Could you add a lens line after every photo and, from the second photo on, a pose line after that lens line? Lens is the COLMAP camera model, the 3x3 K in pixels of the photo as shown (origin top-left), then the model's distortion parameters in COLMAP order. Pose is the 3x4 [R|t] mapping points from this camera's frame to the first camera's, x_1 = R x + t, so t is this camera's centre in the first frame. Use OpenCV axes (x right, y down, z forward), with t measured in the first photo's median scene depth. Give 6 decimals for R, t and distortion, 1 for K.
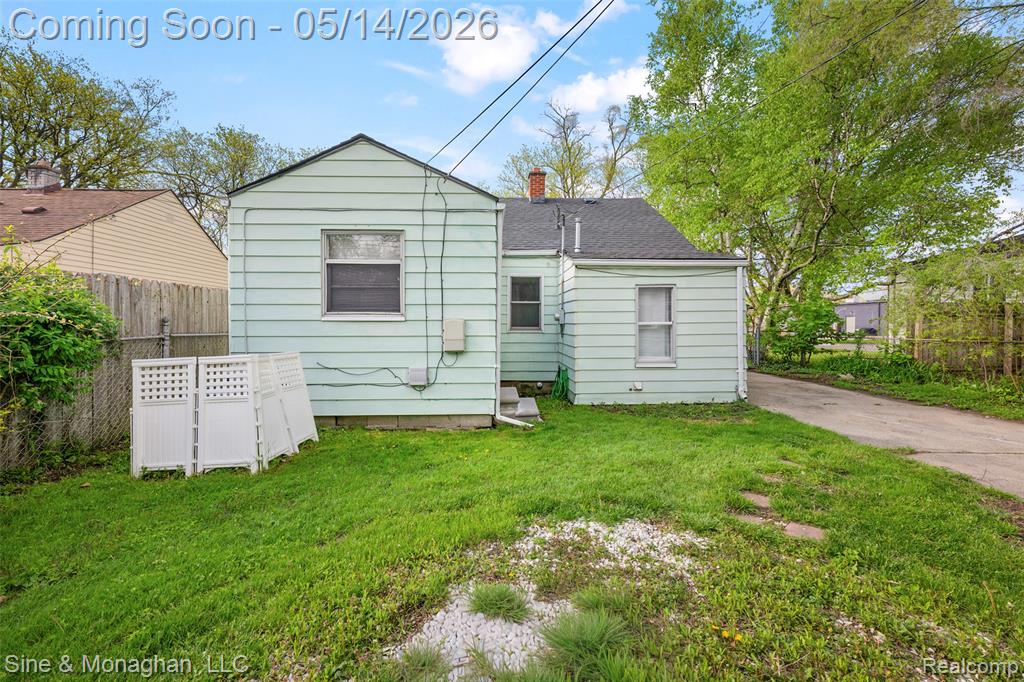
lens RADIAL K [[428.8, 0, 512.9], [0, 428.8, 328.9], [0, 0, 1]] dist [0.002839, 0.000170]
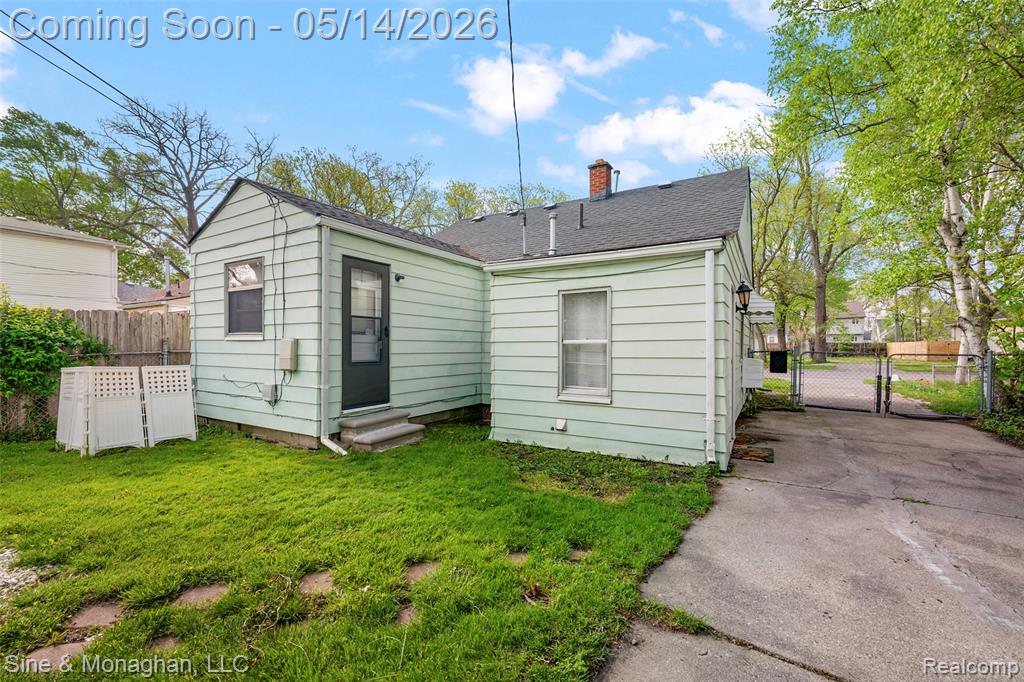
lens RADIAL K [[429.3, 0, 512.0], [0, 429.3, 341.0], [0, 0, 1]] dist [-0.003716, -0.000052]
pose [[0.835502, -0.001421, -0.549485, 0.853898], [-0.004323, 0.999949, -0.009159, -0.009202], [0.549470, 0.010027, 0.835453, 0.435179]]
